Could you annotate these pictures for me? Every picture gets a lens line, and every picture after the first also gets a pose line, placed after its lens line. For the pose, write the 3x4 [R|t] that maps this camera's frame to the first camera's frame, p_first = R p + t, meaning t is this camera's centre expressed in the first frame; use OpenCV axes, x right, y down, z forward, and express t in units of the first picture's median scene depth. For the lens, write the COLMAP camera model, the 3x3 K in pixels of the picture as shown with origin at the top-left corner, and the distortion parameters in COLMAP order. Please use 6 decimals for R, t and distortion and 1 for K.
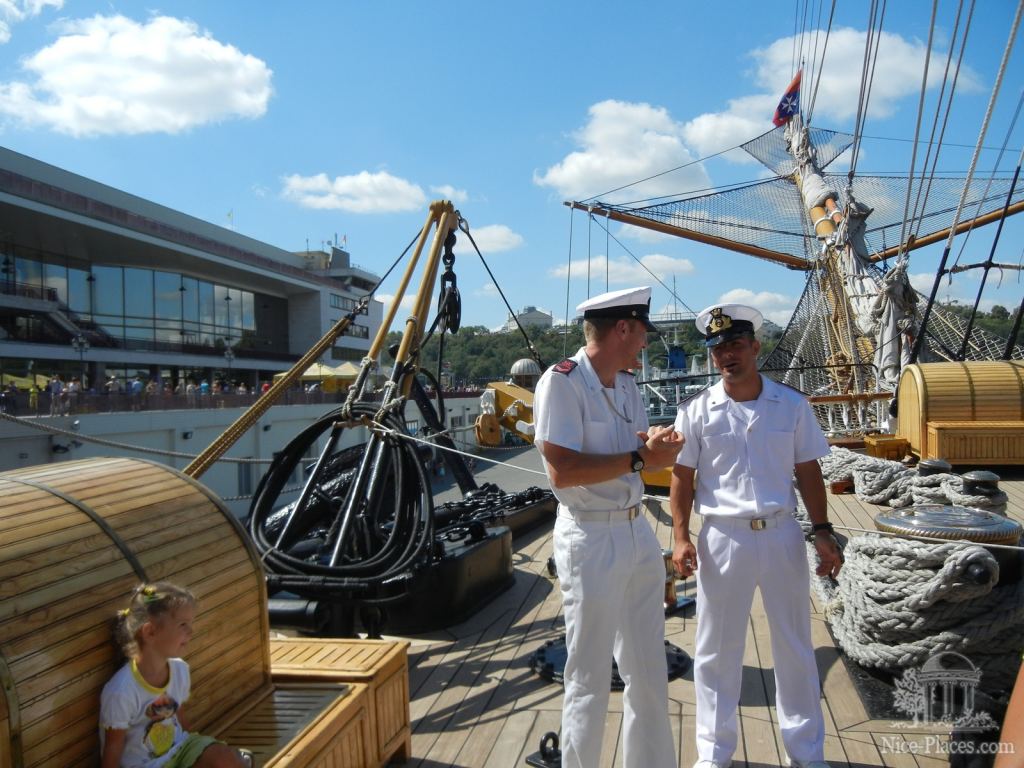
lens RADIAL K [[881.9, 0, 512.0], [0, 881.9, 384.0], [0, 0, 1]] dist [0.001306, 0.011954]
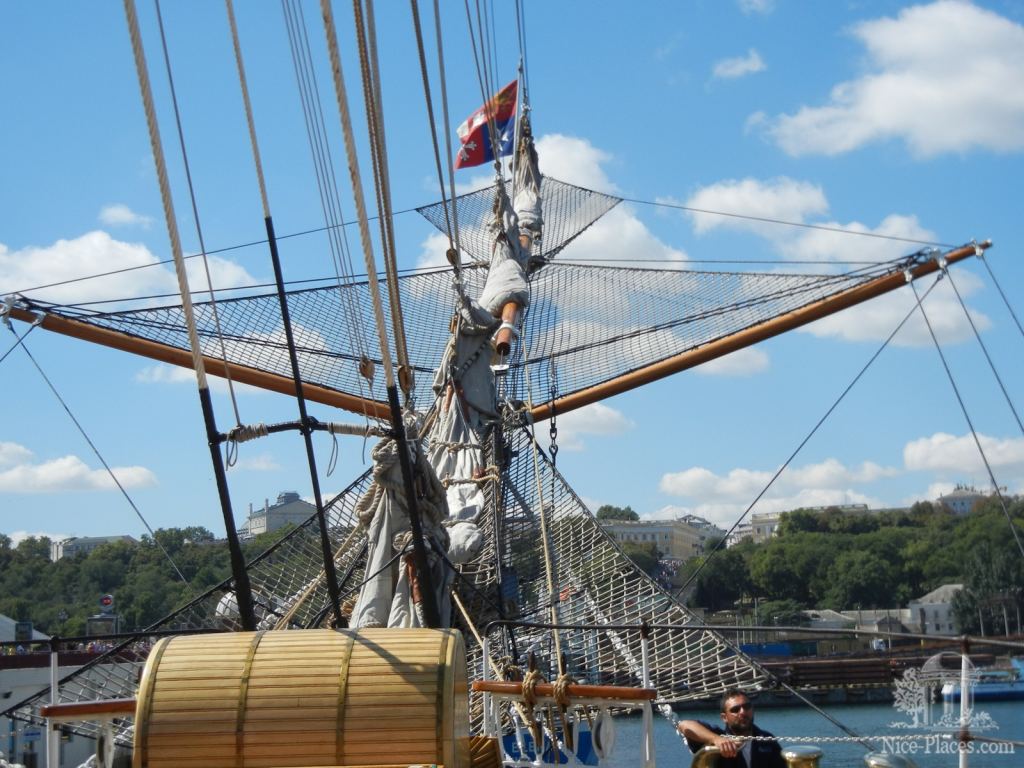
lens RADIAL K [[1557.5, 0, 512.0], [0, 1557.5, 384.0], [0, 0, 1]] dist [-0.031524, 0.072500]
pose [[0.987876, 0.016223, 0.154396, 0.269854], [0.008254, 0.987630, -0.156584, -0.013105], [-0.155026, 0.155960, 0.975522, 0.087908]]
